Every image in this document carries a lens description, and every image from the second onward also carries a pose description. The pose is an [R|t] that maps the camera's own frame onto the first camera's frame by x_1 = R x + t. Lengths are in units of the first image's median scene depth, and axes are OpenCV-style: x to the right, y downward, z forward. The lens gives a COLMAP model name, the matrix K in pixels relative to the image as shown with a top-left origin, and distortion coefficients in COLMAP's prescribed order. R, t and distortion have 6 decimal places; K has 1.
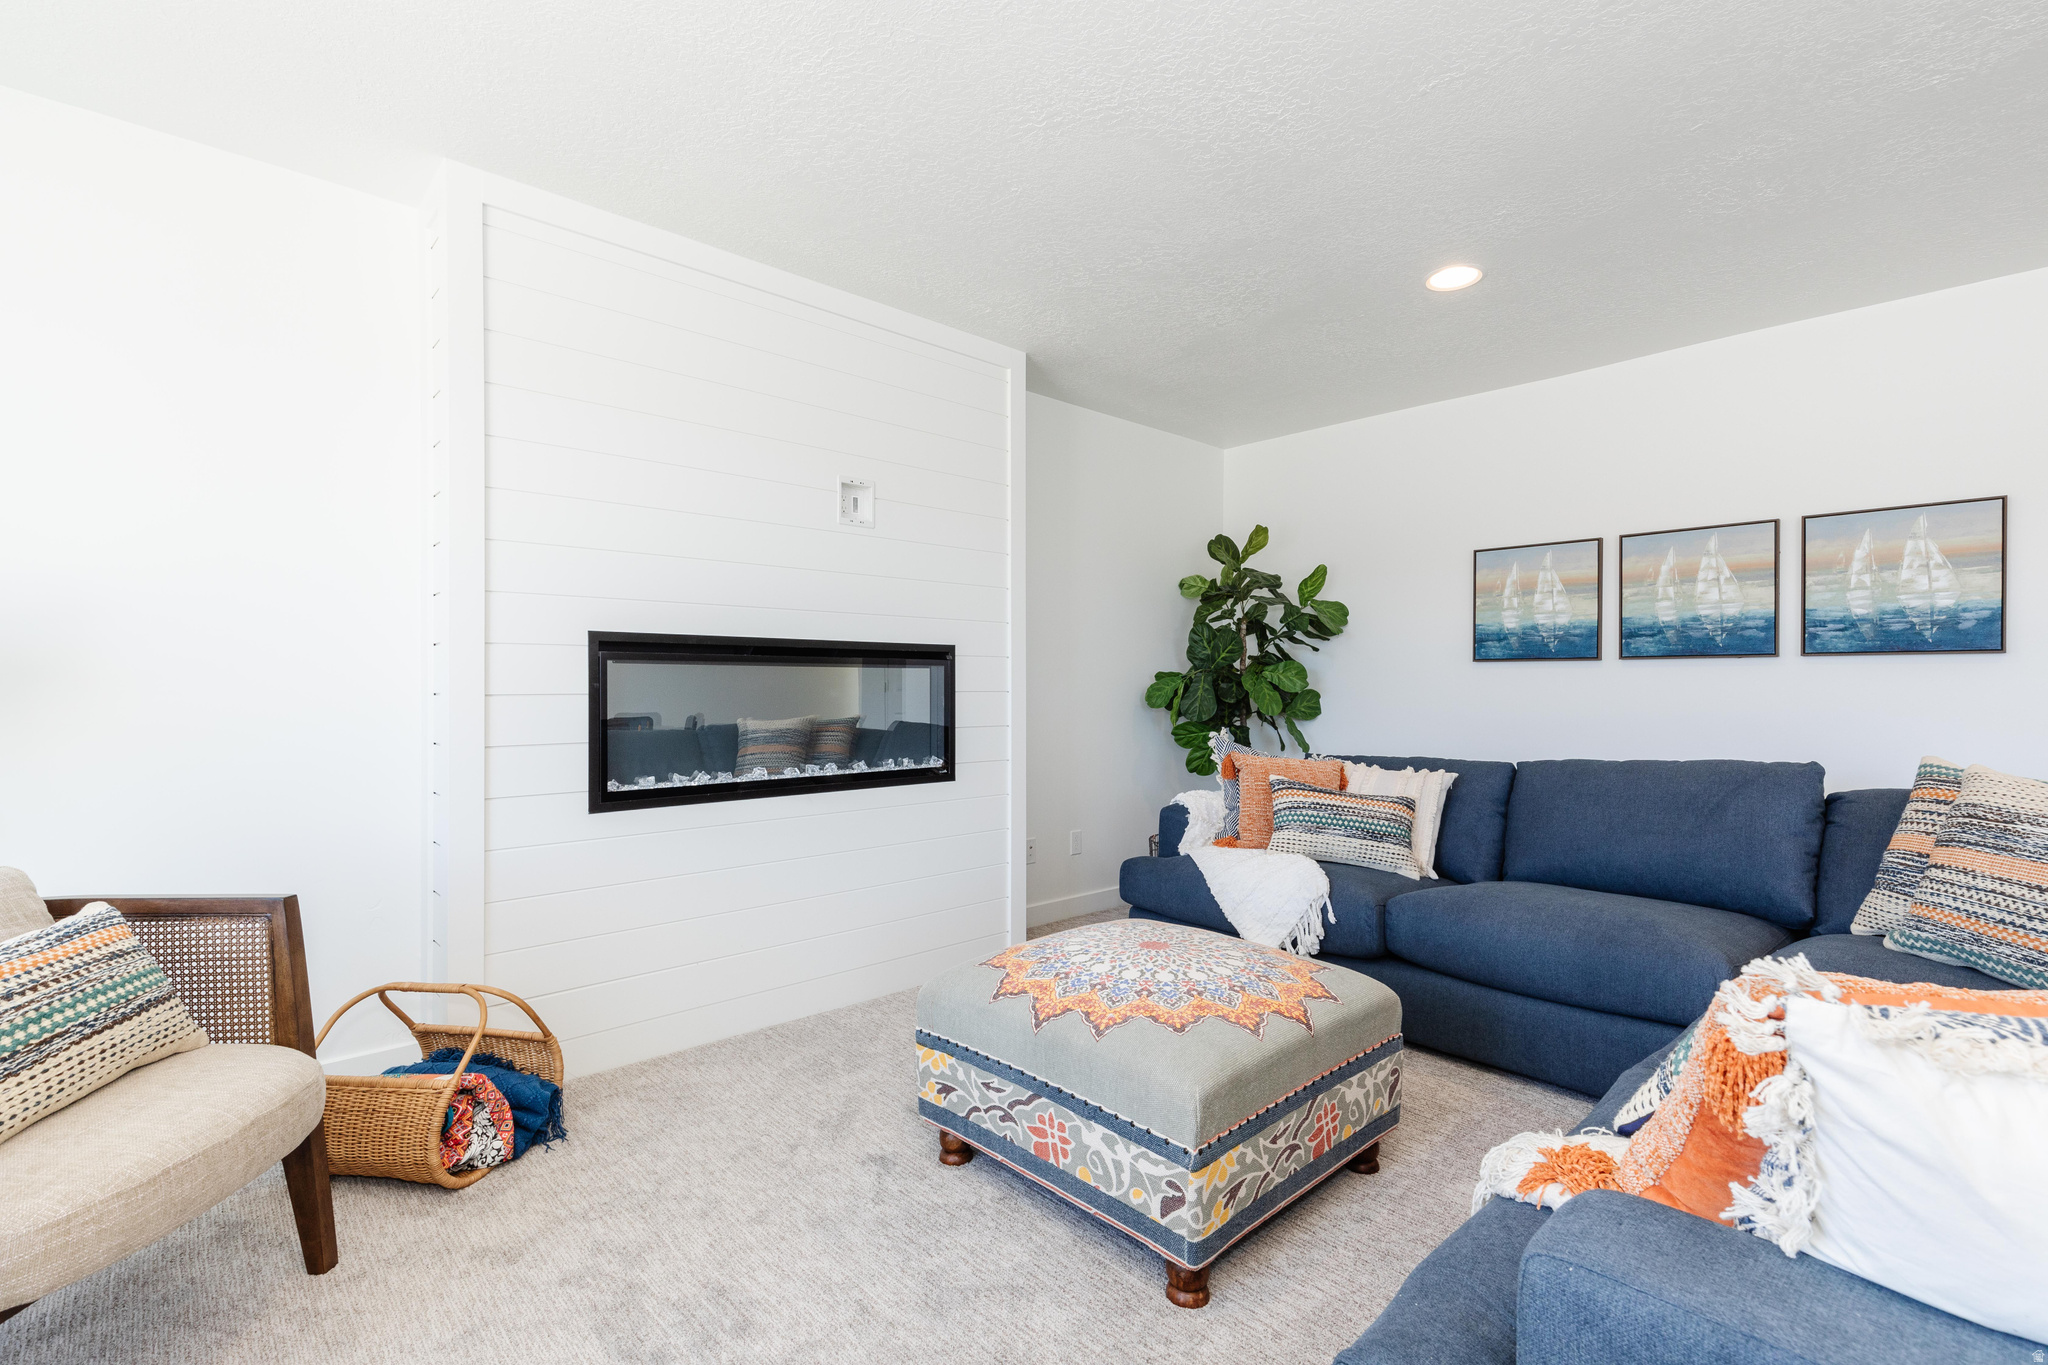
lens RADIAL K [[933.5, 0, 1019.1], [0, 933.5, 691.4], [0, 0, 1]] dist [0.012304, -0.000166]
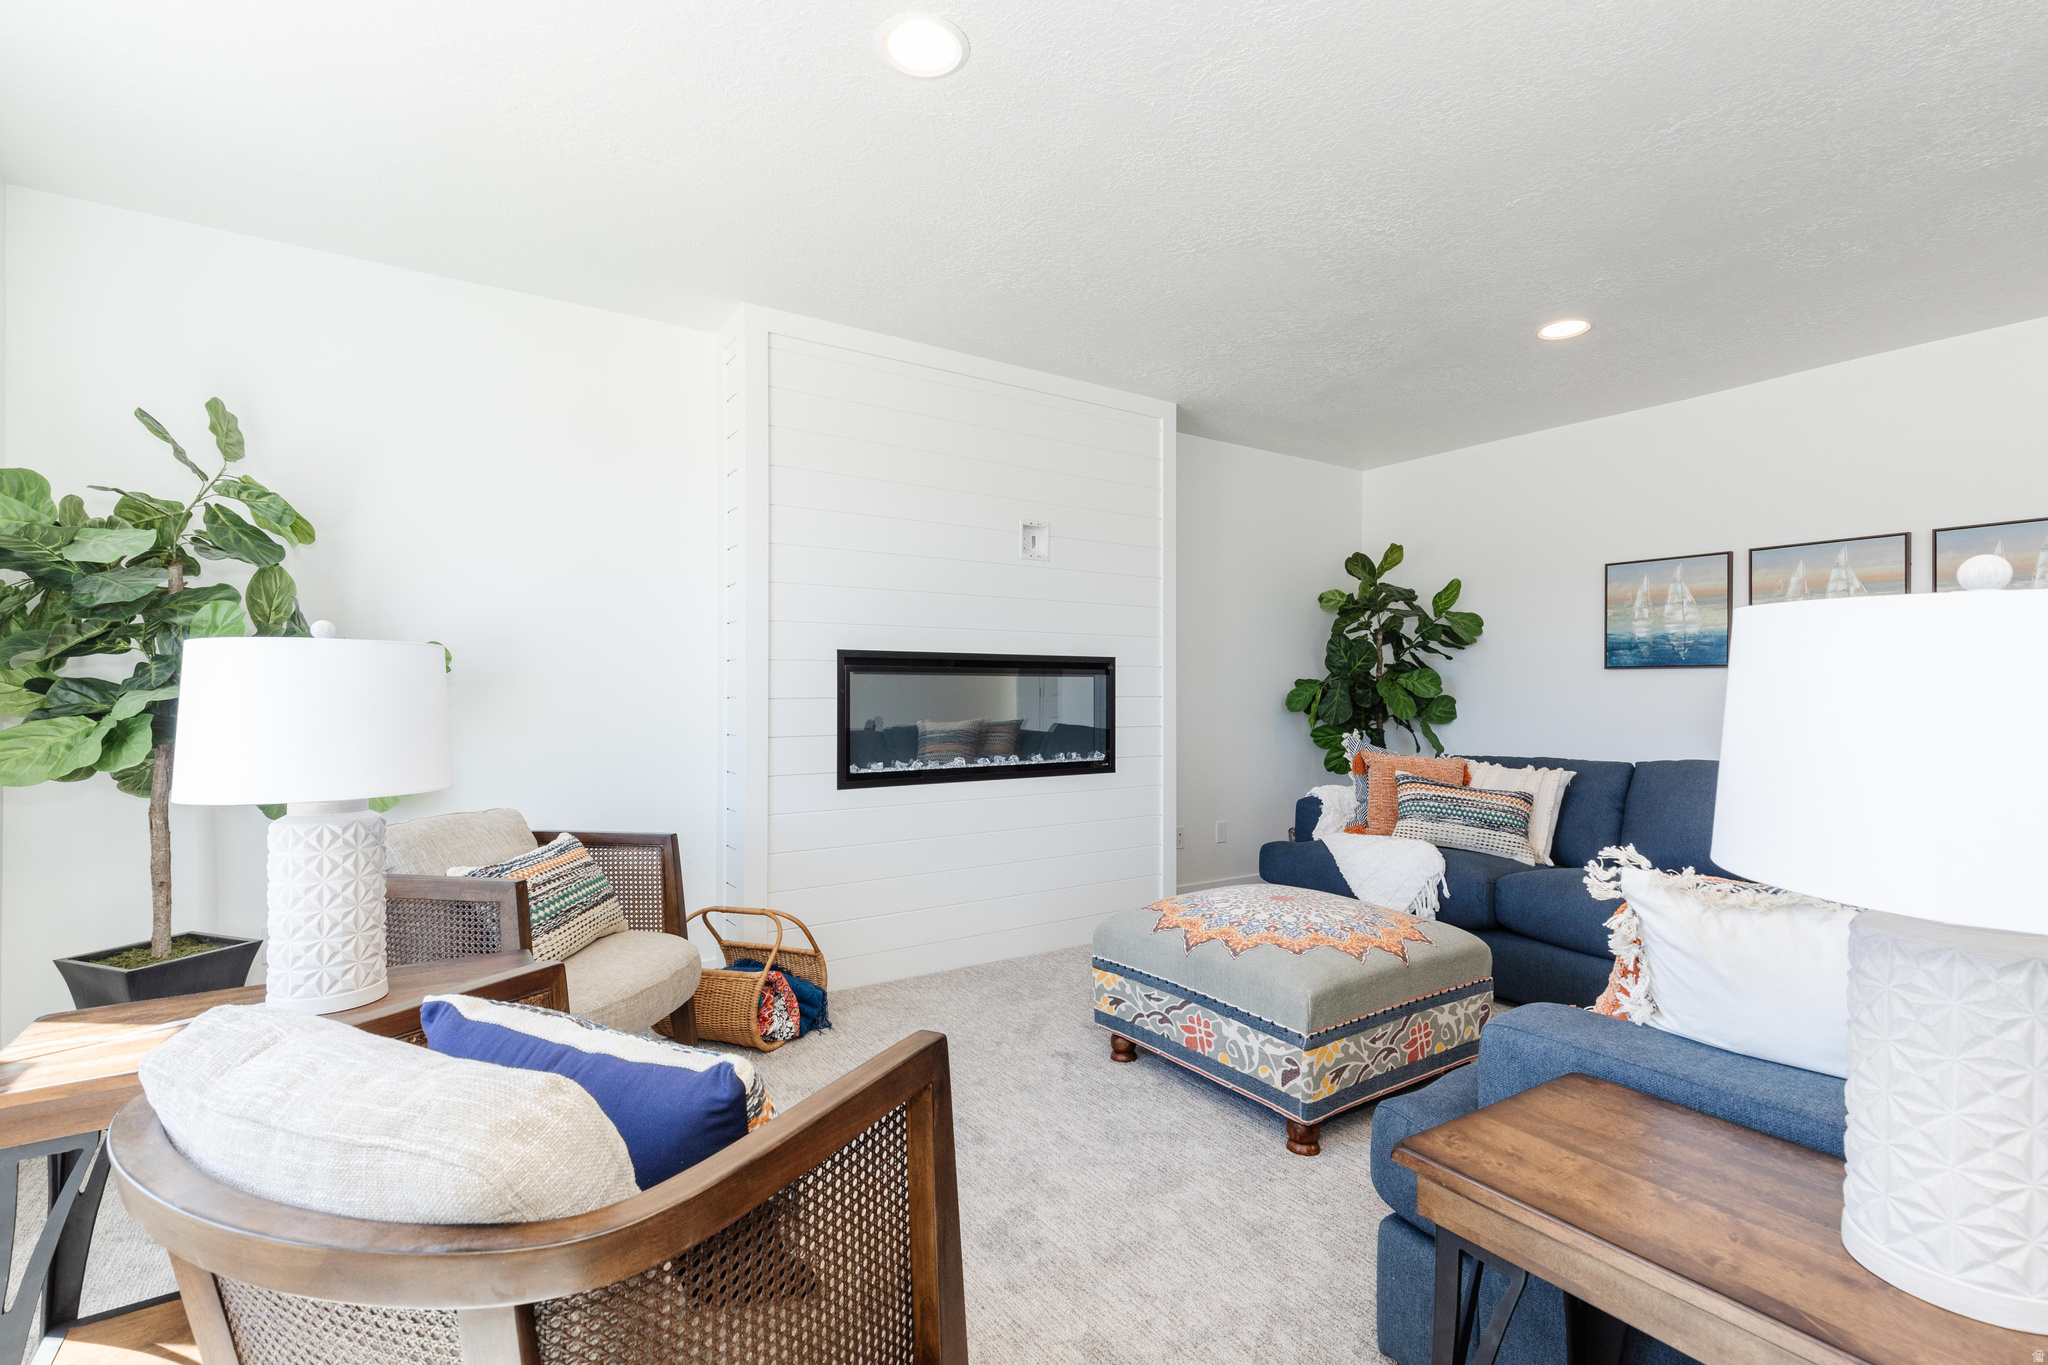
lens RADIAL K [[933.5, 0, 1019.1], [0, 933.5, 691.4], [0, 0, 1]] dist [0.012304, -0.000166]
pose [[0.987983, 0.000246, -0.154560, -0.008263], [-0.001206, 0.999981, -0.006120, 0.001160], [0.154555, 0.006233, 0.987965, -0.230852]]
